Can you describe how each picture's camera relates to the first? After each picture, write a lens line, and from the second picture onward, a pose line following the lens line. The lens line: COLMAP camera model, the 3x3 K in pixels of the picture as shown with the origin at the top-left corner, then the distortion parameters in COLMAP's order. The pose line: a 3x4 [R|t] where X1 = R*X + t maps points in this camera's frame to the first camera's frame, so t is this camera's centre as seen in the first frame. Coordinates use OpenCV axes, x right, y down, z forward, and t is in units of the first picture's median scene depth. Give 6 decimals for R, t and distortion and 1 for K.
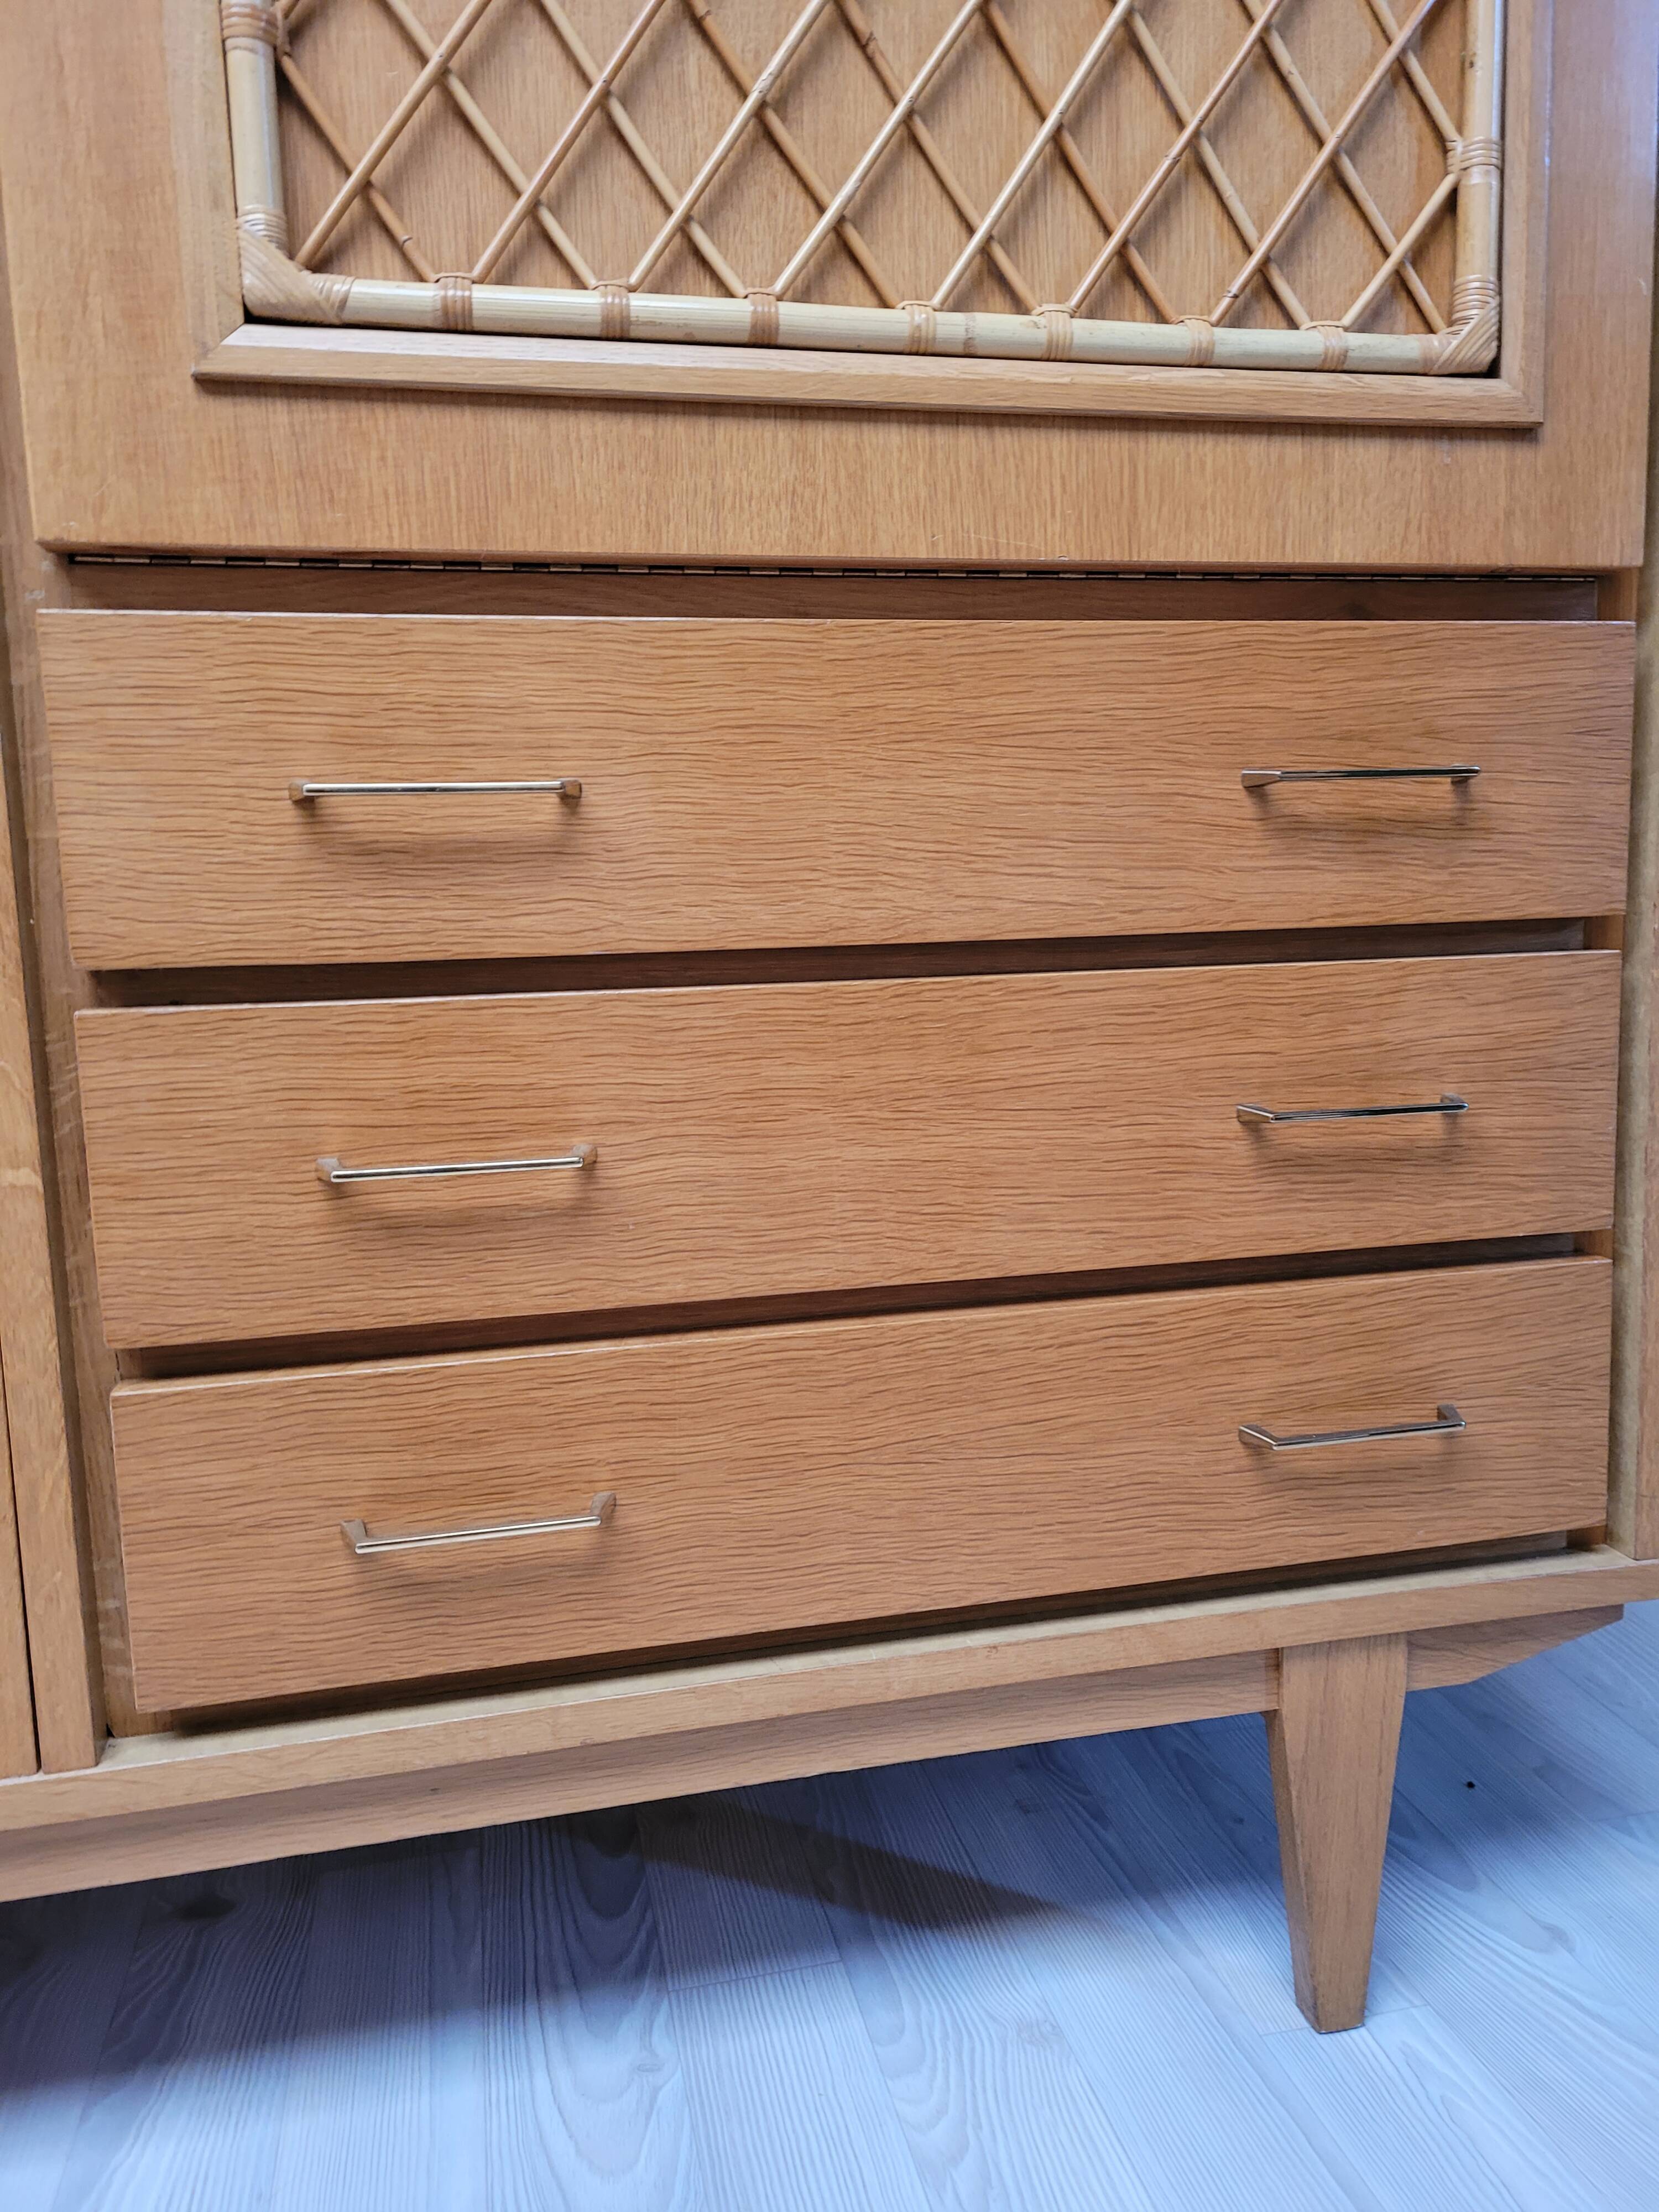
lens RADIAL K [[1687.9, 0, 875.5], [0, 1687.9, 1099.9], [0, 0, 1]] dist [0.059941, -0.061345]
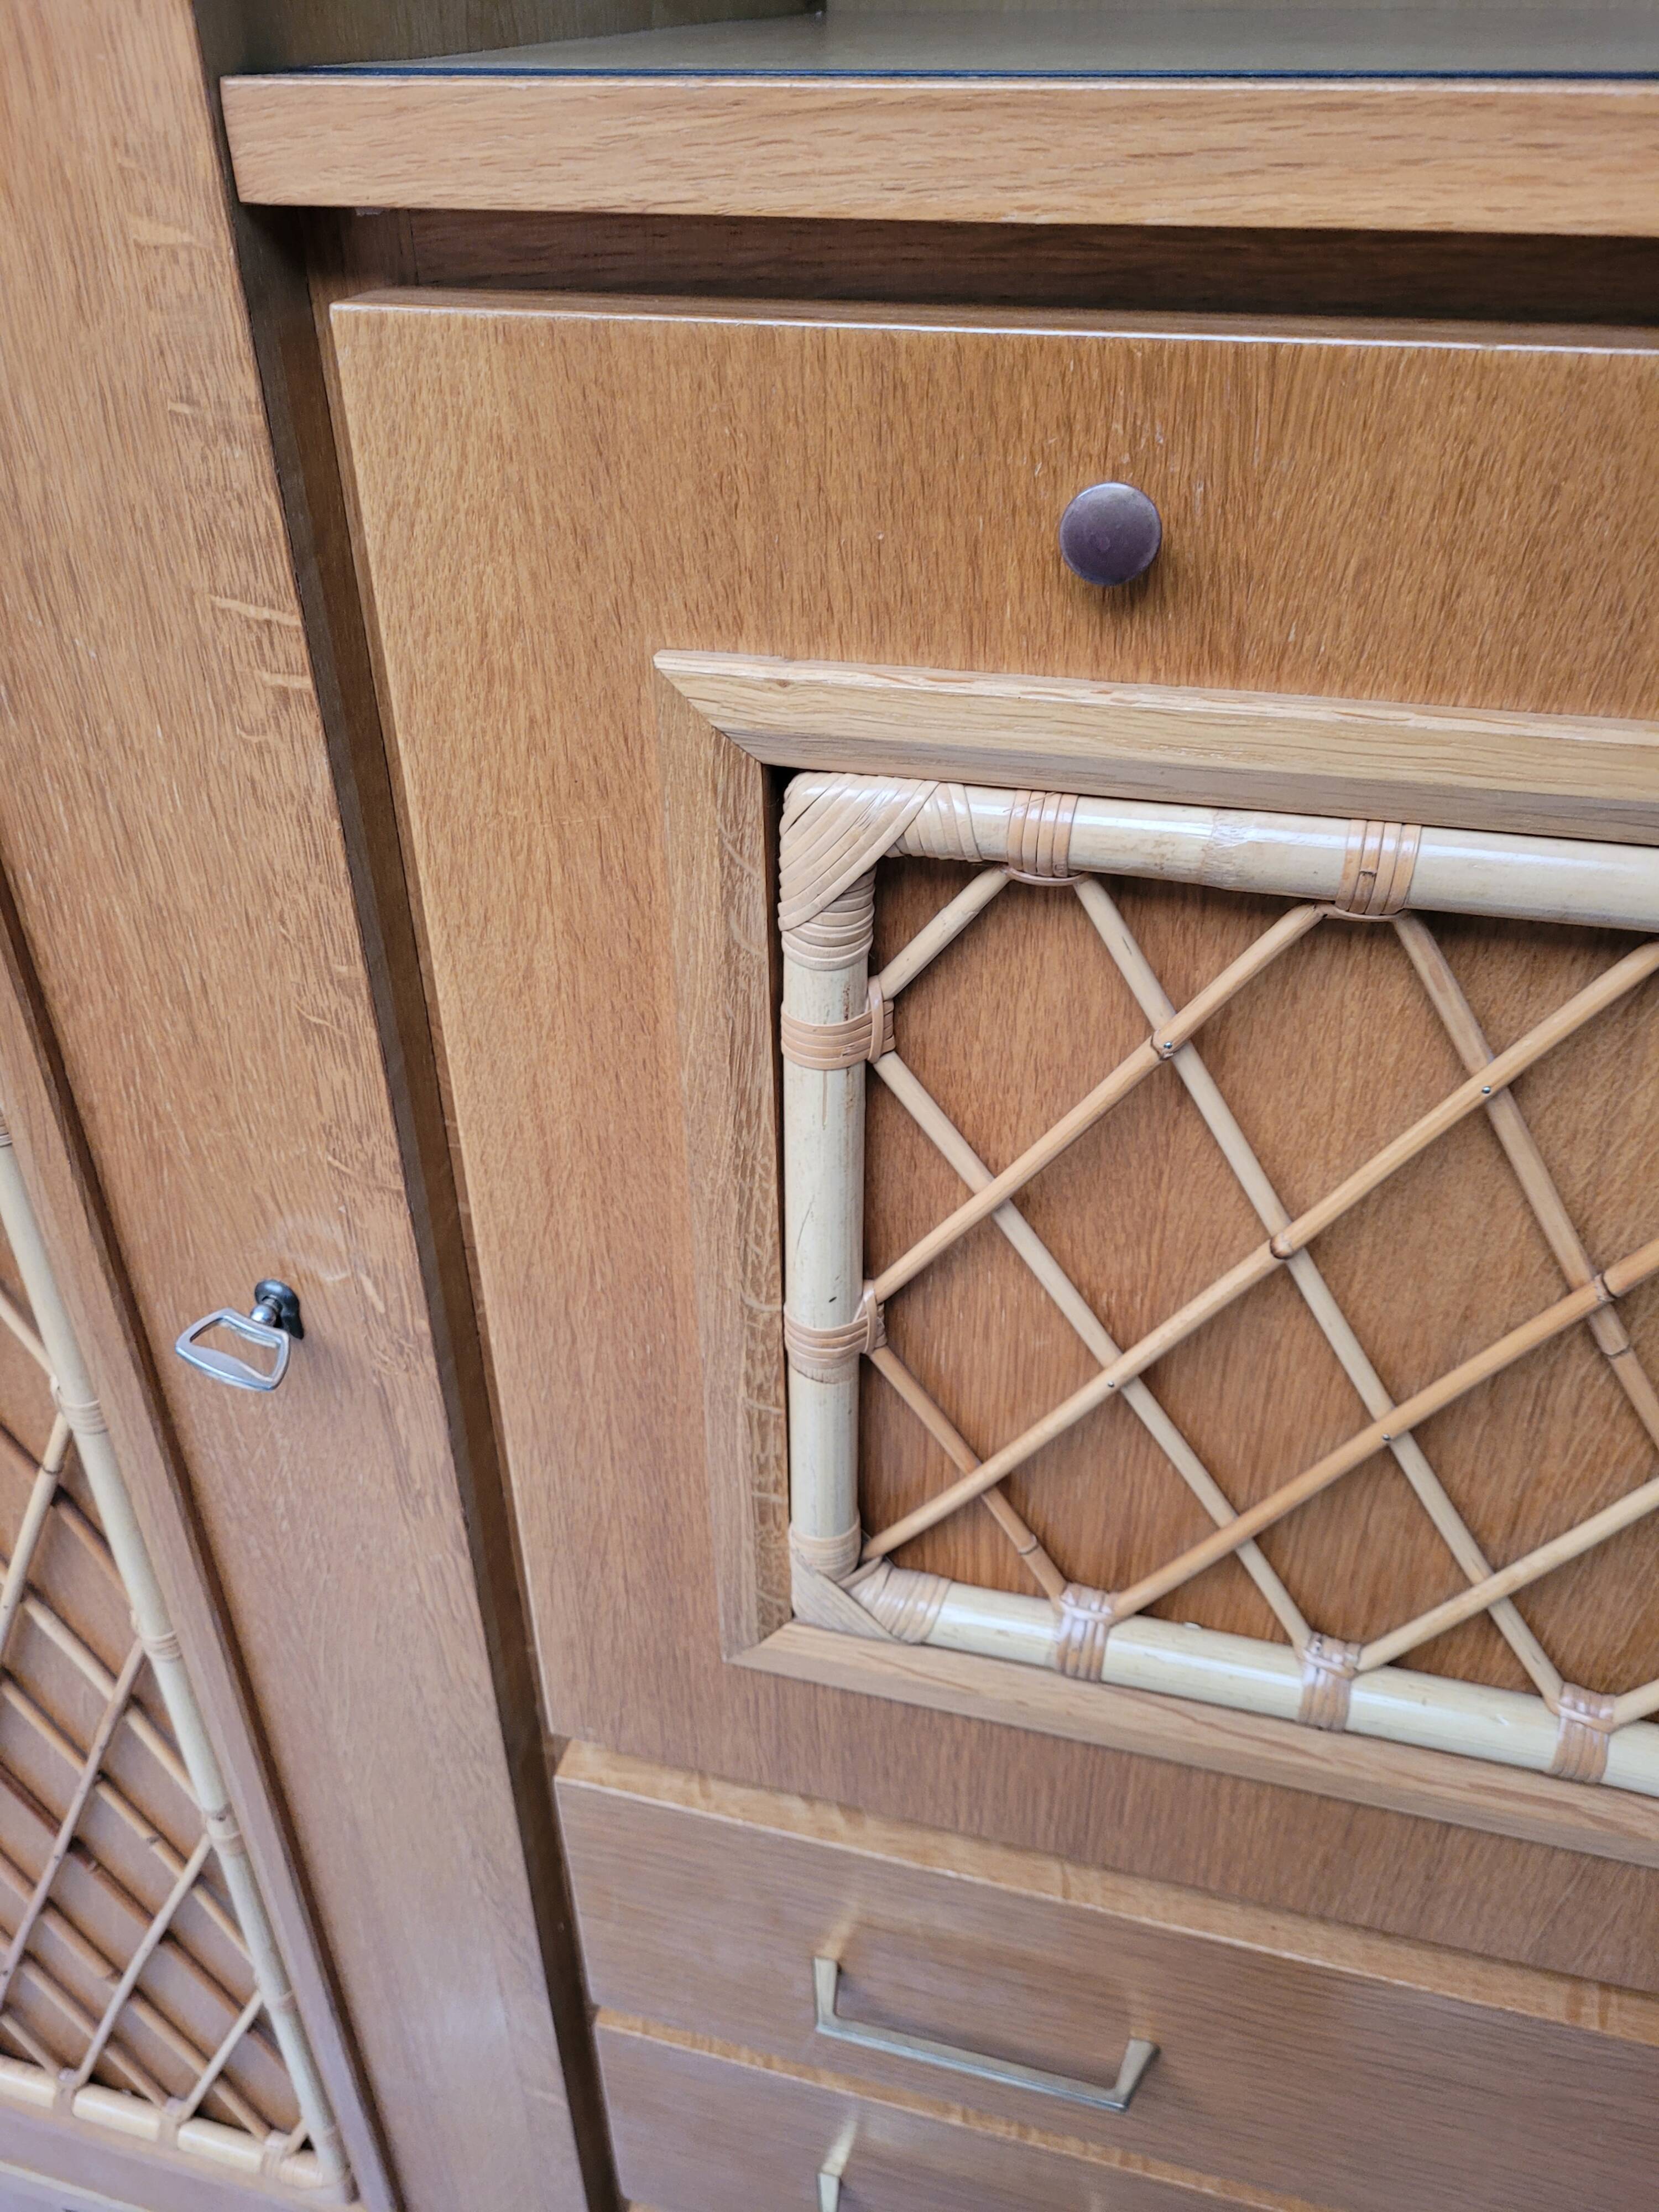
lens RADIAL K [[1587.5, 0, 852.0], [0, 1587.5, 1052.9], [0, 0, 1]] dist [0.042086, -0.054636]
pose [[0.886132, 0.265759, -0.379660, -0.134546], [-0.084451, 0.898119, 0.431567, -0.845373], [0.455673, -0.350363, 0.818296, 0.475334]]
